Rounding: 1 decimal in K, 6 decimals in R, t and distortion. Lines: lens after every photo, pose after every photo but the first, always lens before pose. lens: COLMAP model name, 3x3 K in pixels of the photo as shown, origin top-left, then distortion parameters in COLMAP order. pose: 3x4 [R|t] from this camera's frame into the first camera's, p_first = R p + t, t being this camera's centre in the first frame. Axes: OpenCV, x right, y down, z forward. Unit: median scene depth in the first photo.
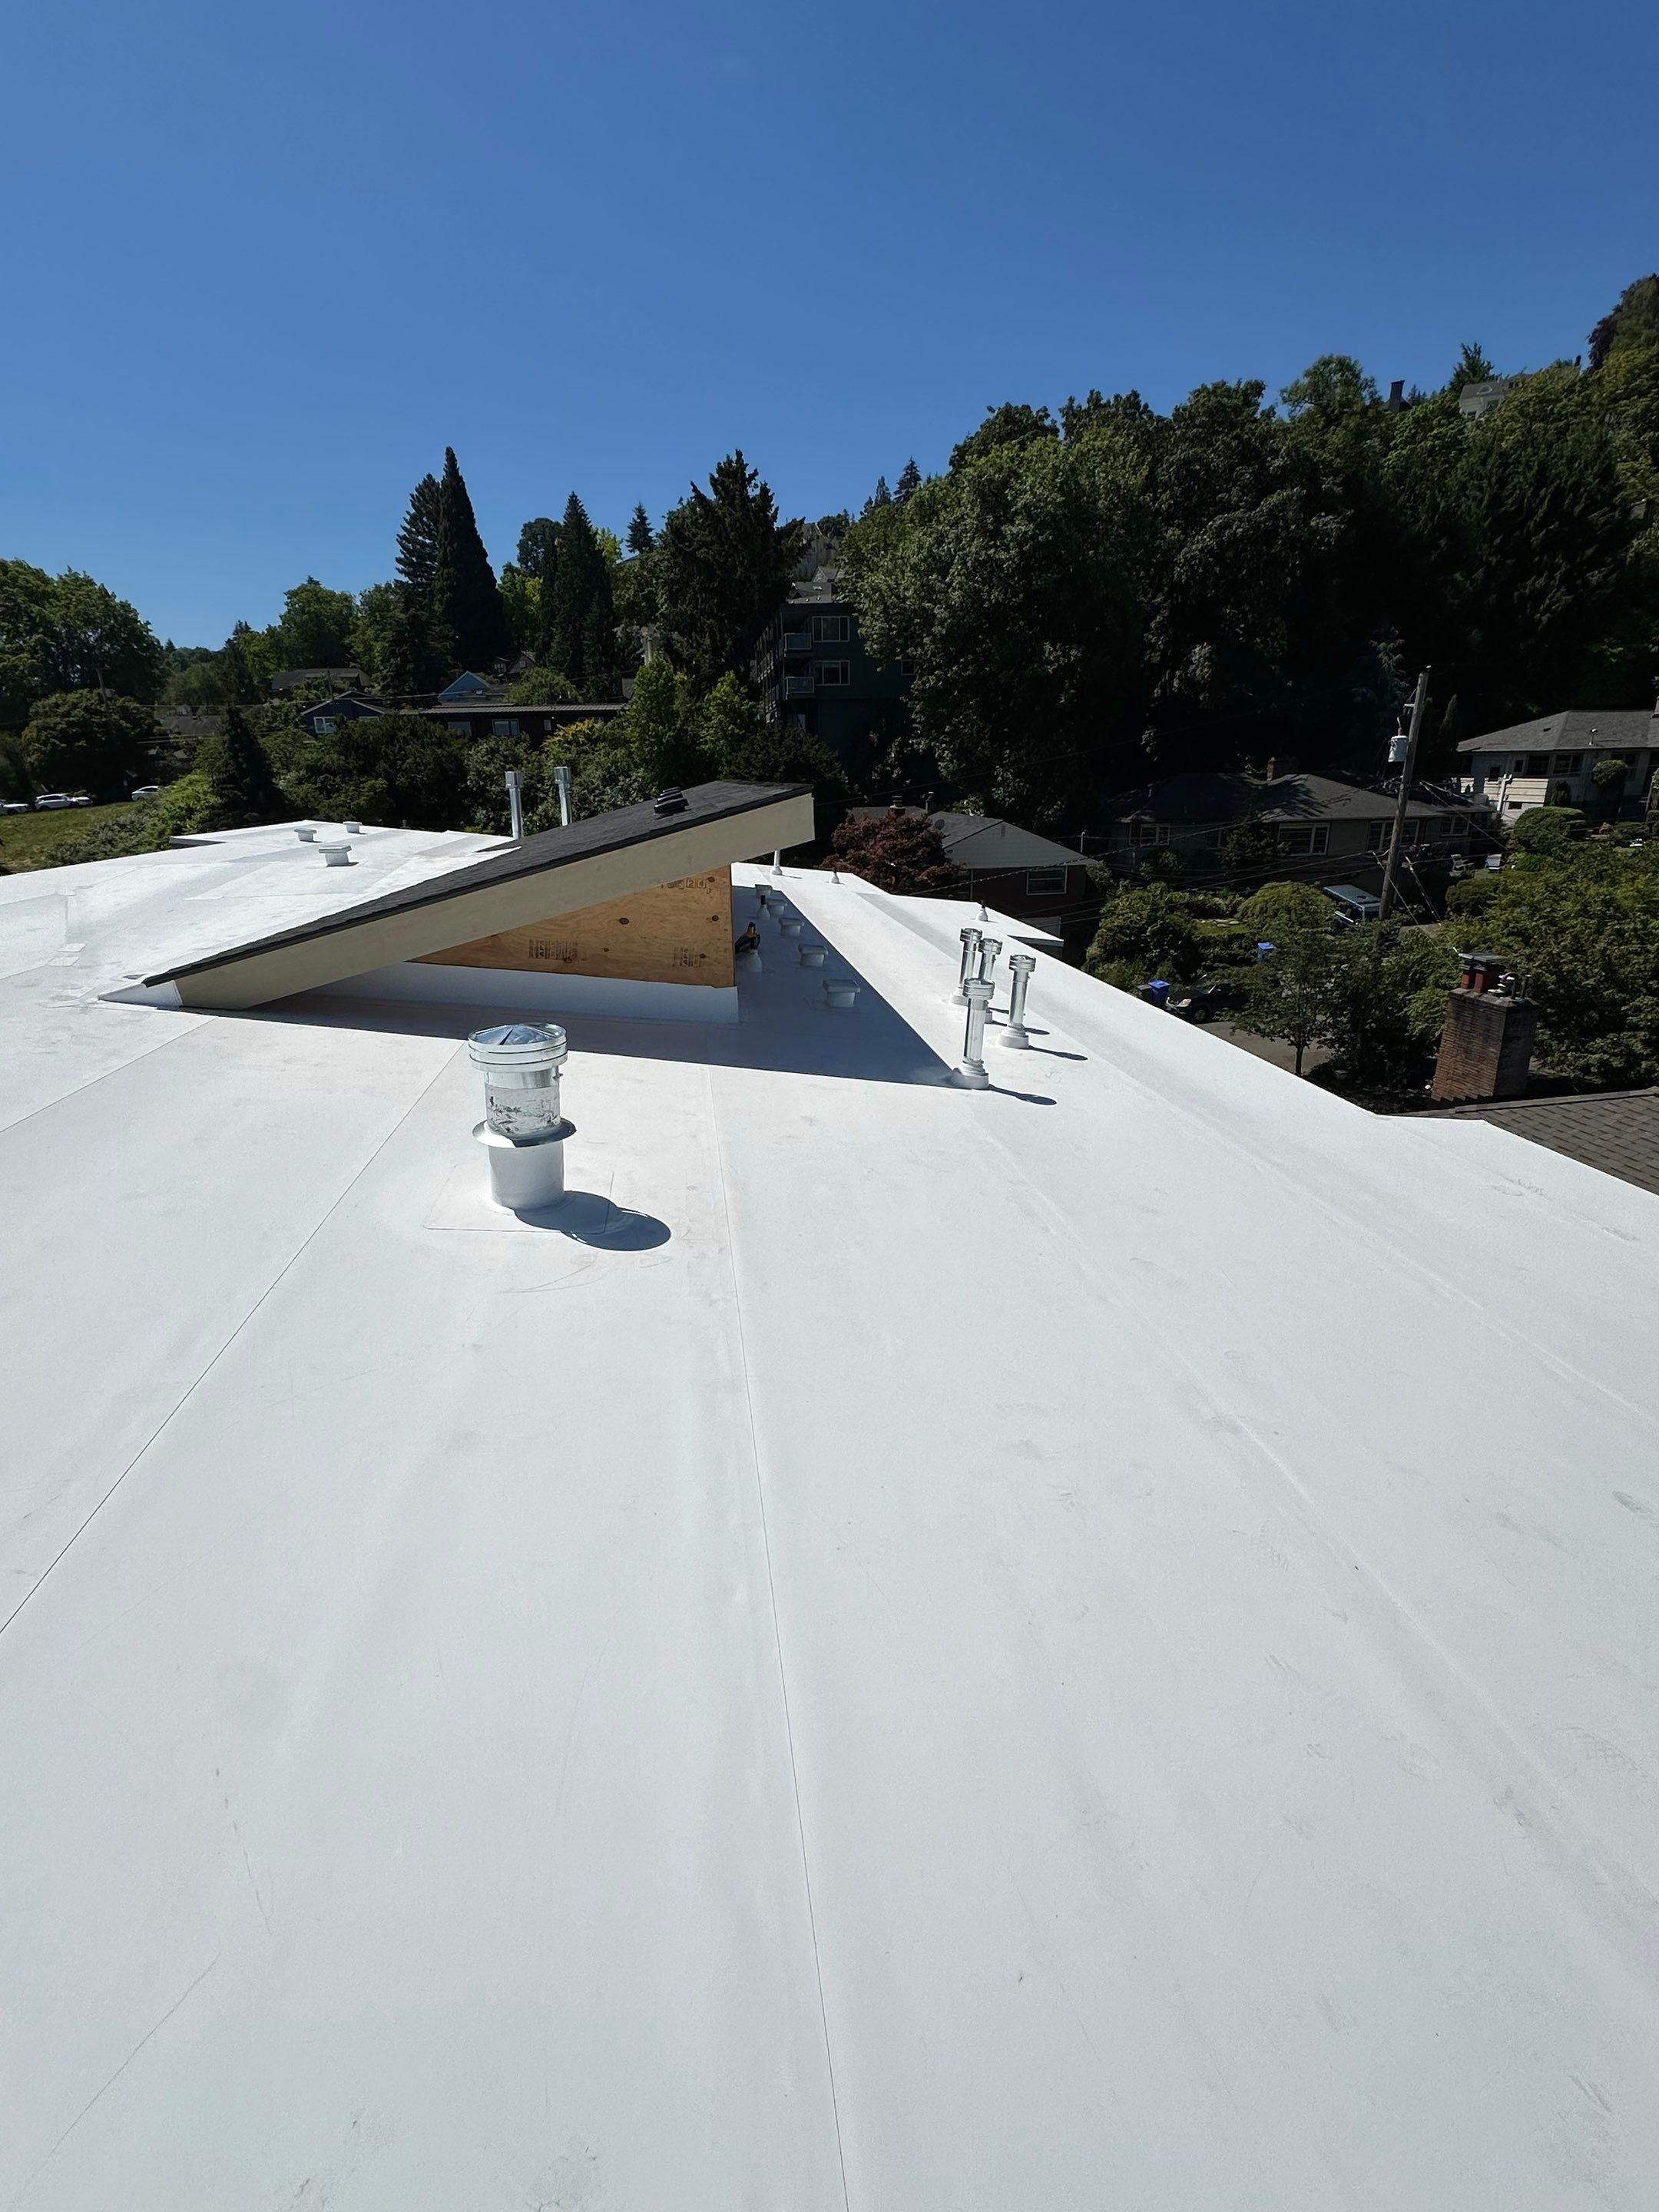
lens RADIAL K [[1016.1, 0, 826.2], [0, 1016.1, 1103.3], [0, 0, 1]] dist [-0.000553, 0.000305]
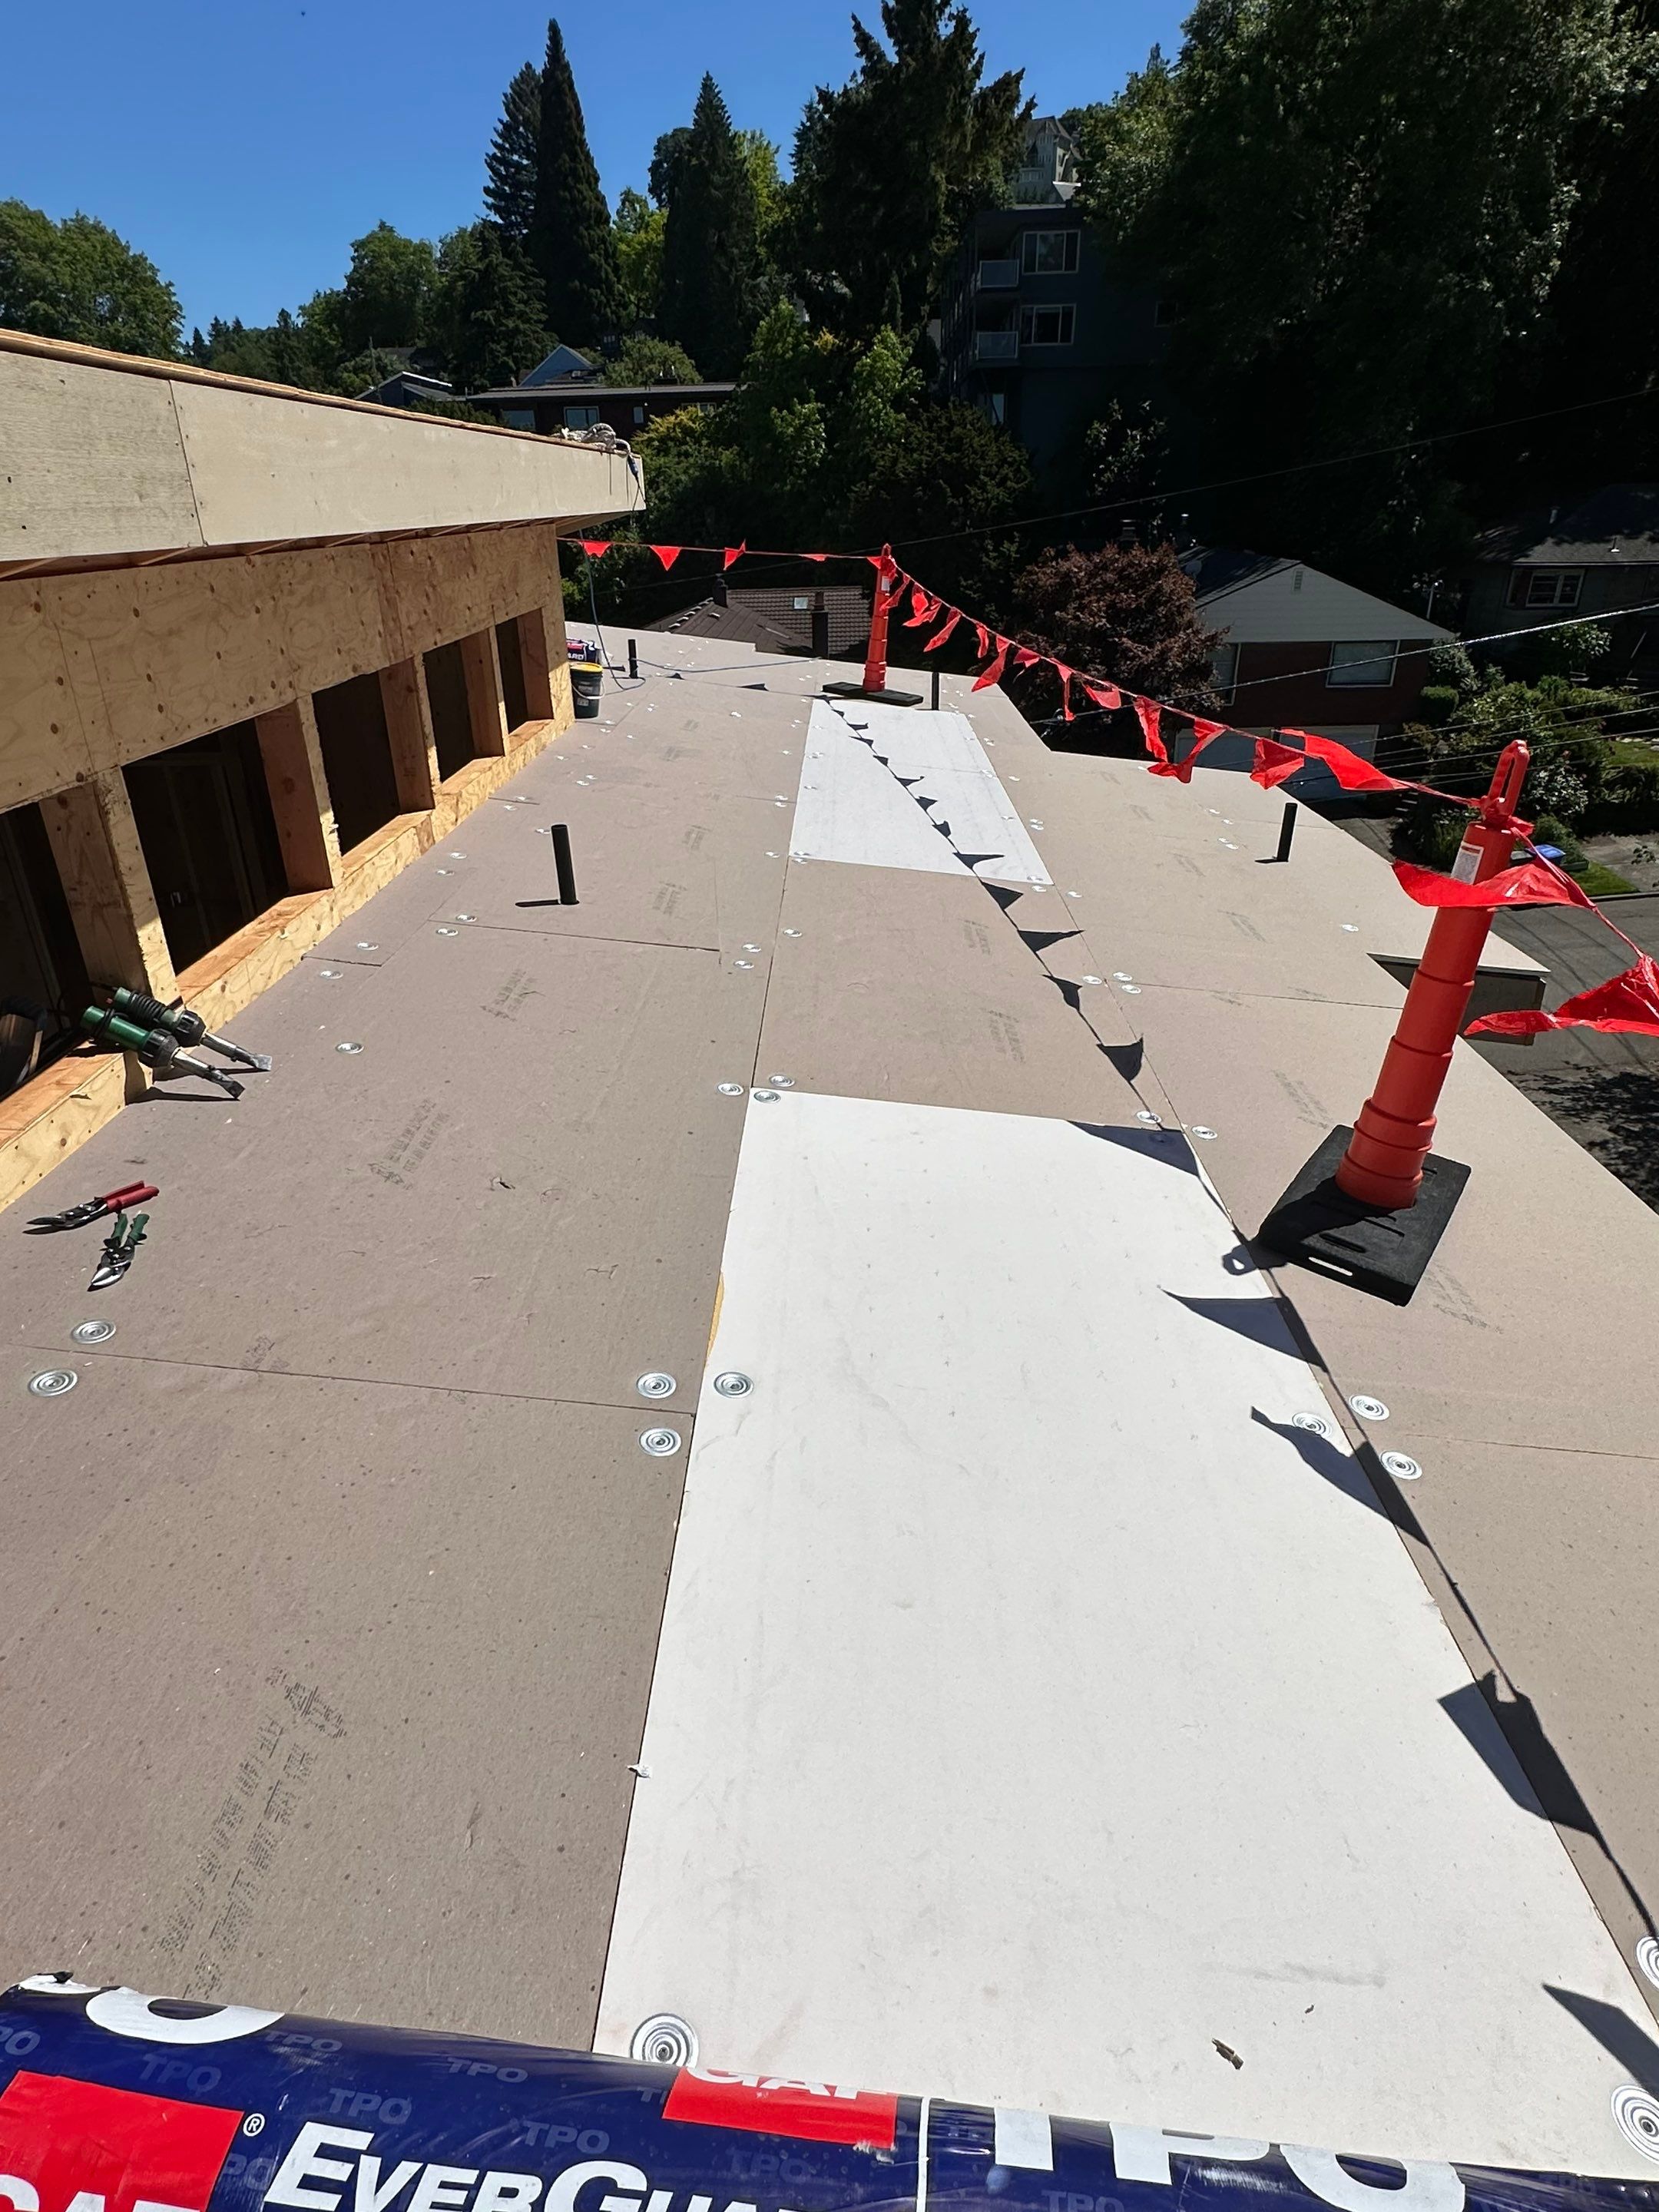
lens RADIAL K [[1240.3, 0, 822.3], [0, 1240.3, 1115.8], [0, 0, 1]] dist [-0.002697, -0.002967]
pose [[0.987308, 0.074476, -0.140274, 0.013650], [-0.052629, 0.986750, 0.153477, -0.034260], [0.149845, -0.144147, 0.978145, 0.124403]]
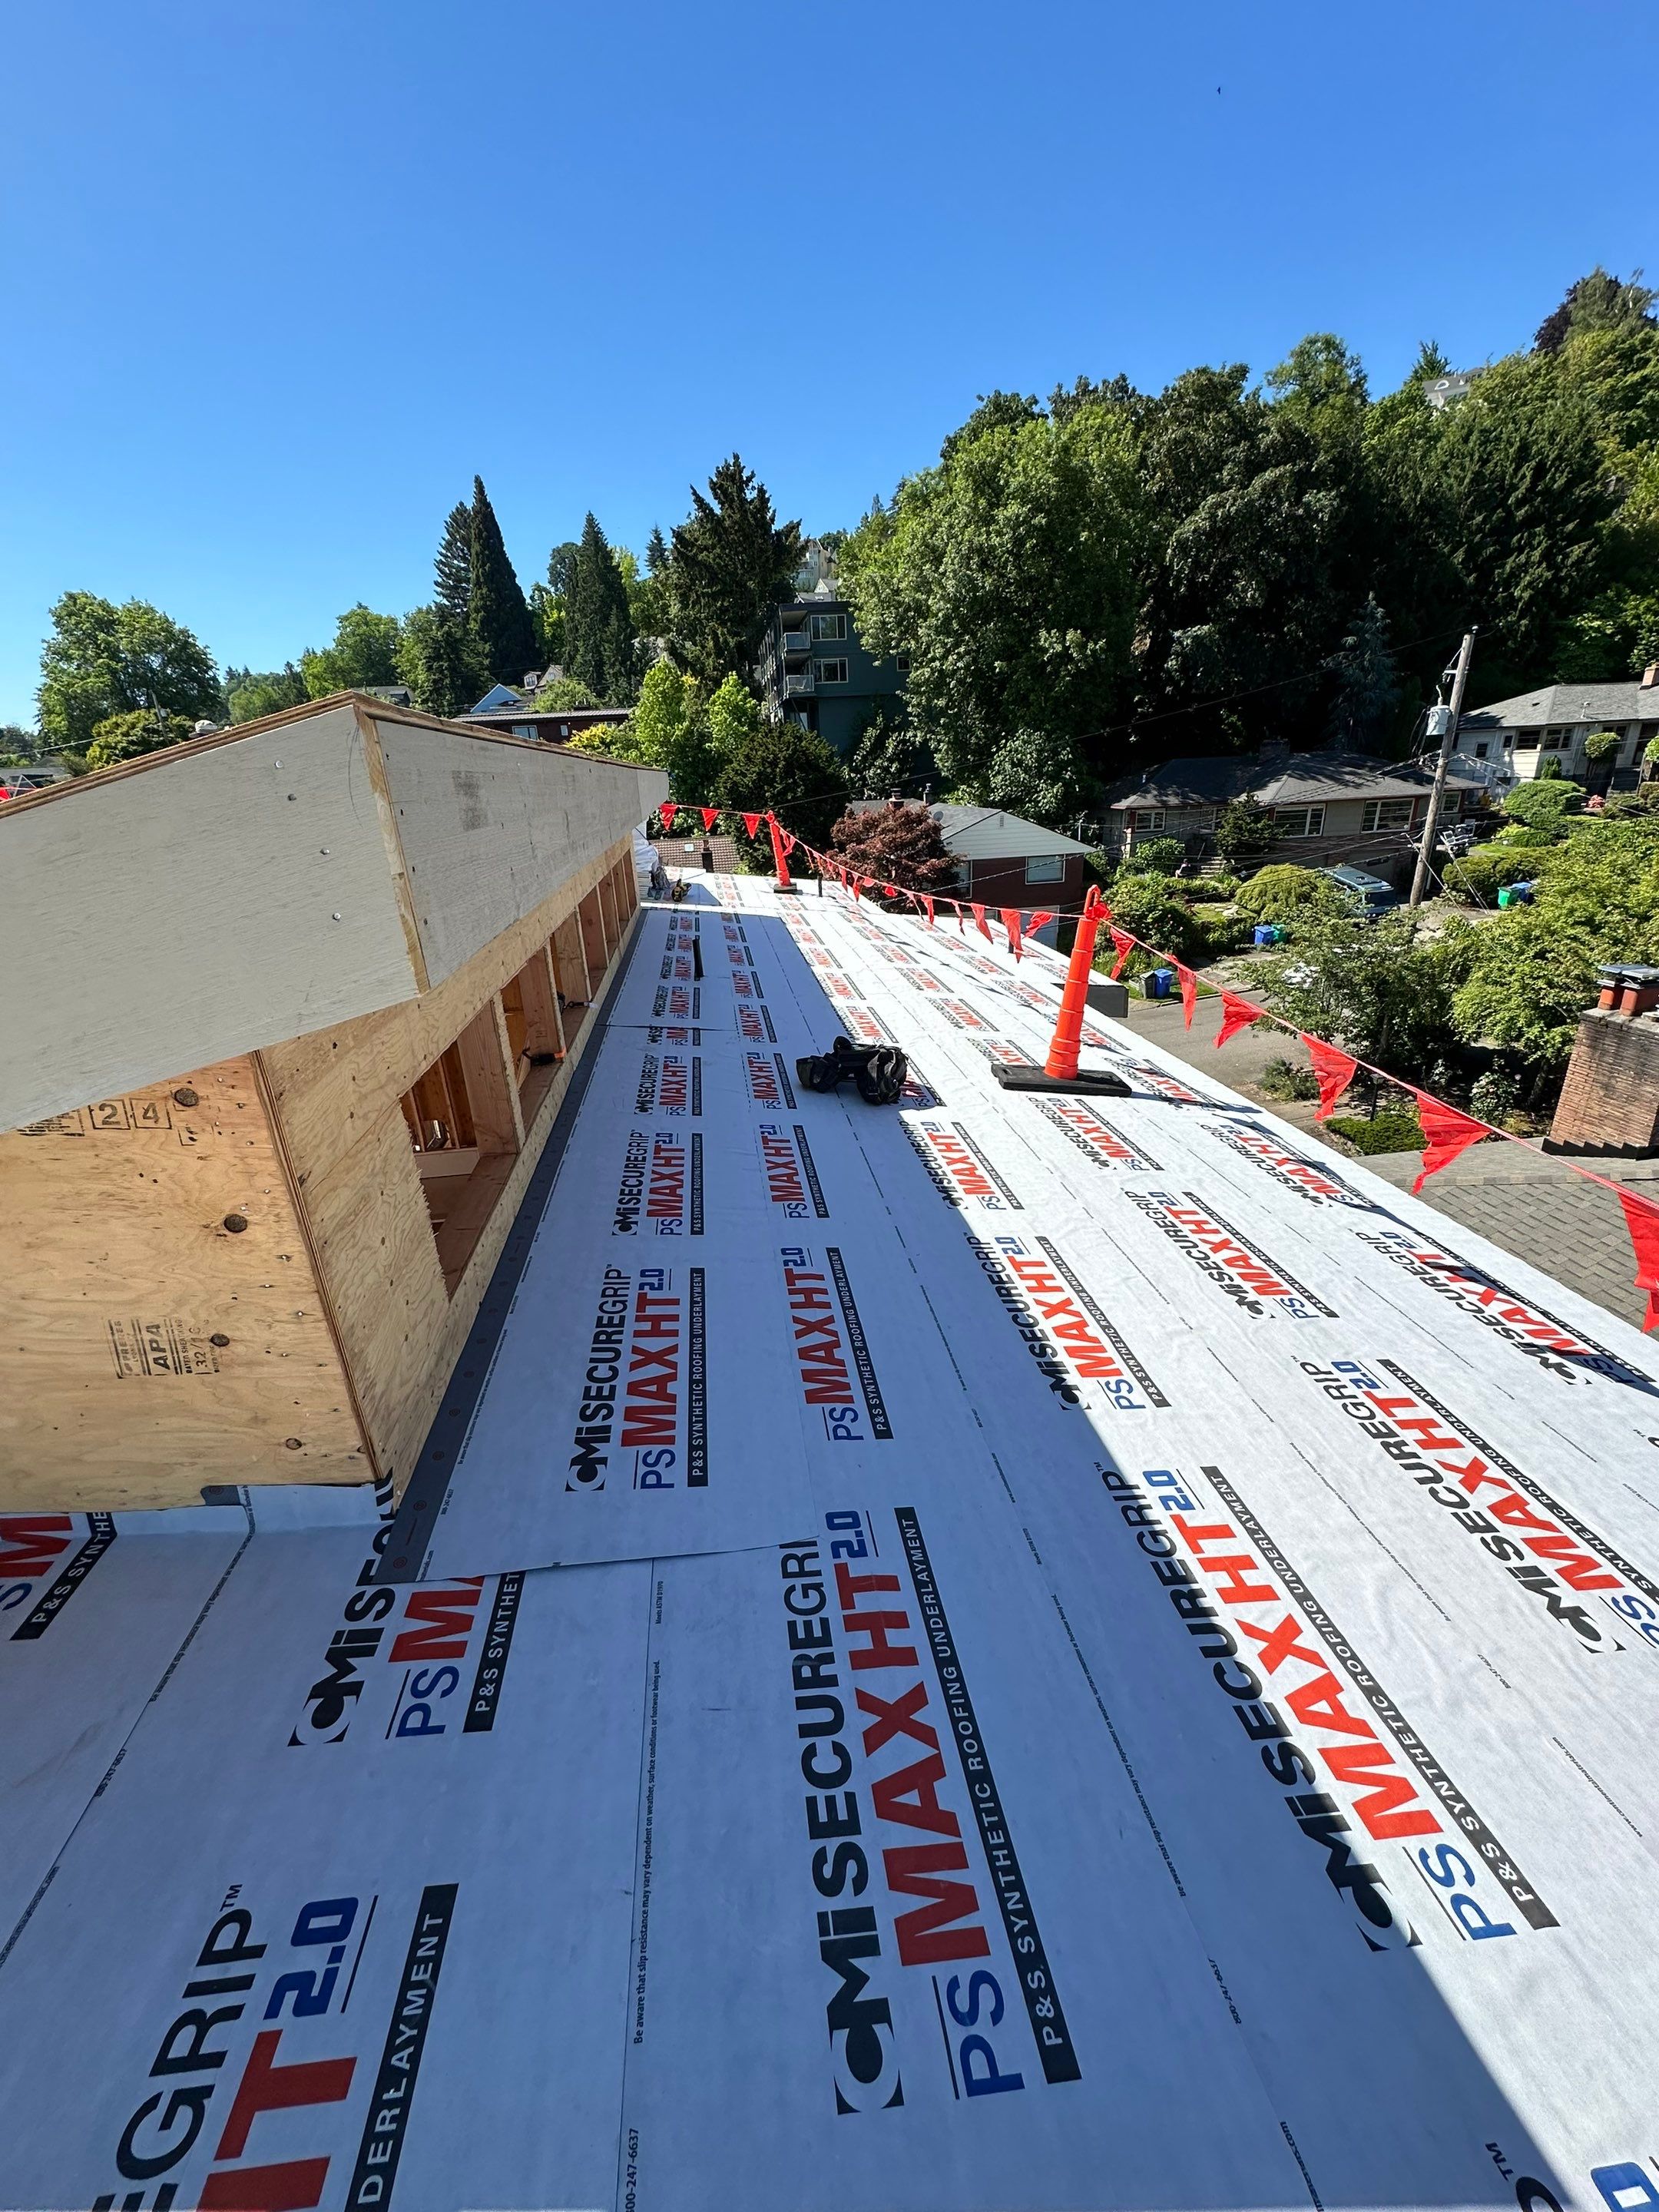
lens RADIAL K [[884.2, 0, 829.7], [0, 884.2, 1103.8], [0, 0, 1]] dist [0.000003, 0.000164]
pose [[0.999645, -0.023407, -0.012764, 0.006142], [0.023970, 0.998659, 0.045888, -0.023344], [0.011673, -0.046178, 0.998865, 0.079793]]
